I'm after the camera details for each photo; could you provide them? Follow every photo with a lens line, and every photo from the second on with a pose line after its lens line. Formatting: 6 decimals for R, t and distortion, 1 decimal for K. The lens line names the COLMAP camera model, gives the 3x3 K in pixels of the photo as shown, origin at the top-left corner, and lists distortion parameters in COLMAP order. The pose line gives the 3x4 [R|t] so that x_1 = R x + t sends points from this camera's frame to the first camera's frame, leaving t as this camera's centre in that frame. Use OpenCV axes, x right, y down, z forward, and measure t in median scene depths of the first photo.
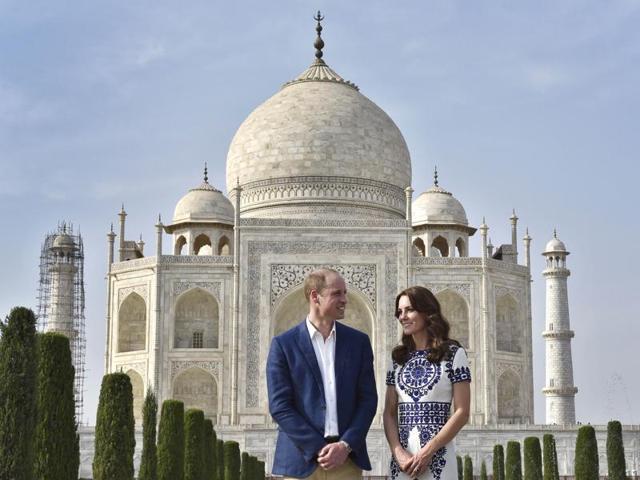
lens RADIAL K [[1223.1, 0, 363.4], [0, 1223.1, 298.7], [0, 0, 1]] dist [0.068365, 0.029838]
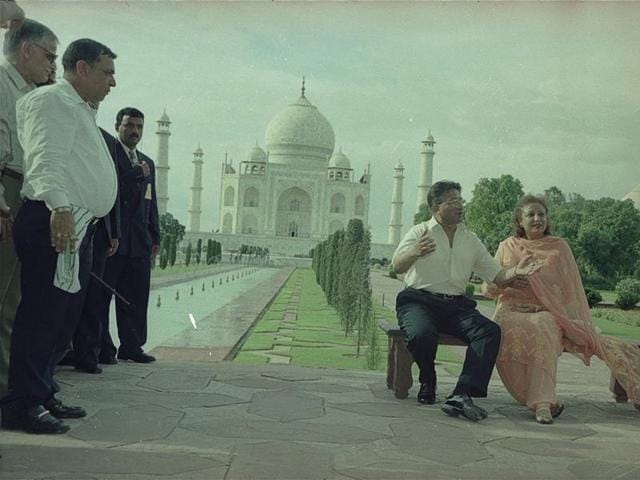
lens RADIAL K [[1017.4, 0, 322.8], [0, 1017.4, 260.6], [0, 0, 1]] dist [0.177662, 0.001418]
pose [[0.996350, 0.074528, -0.041621, 0.137928], [-0.067078, 0.985118, 0.158248, -0.218718], [0.052796, -0.154878, 0.986522, -1.341460]]
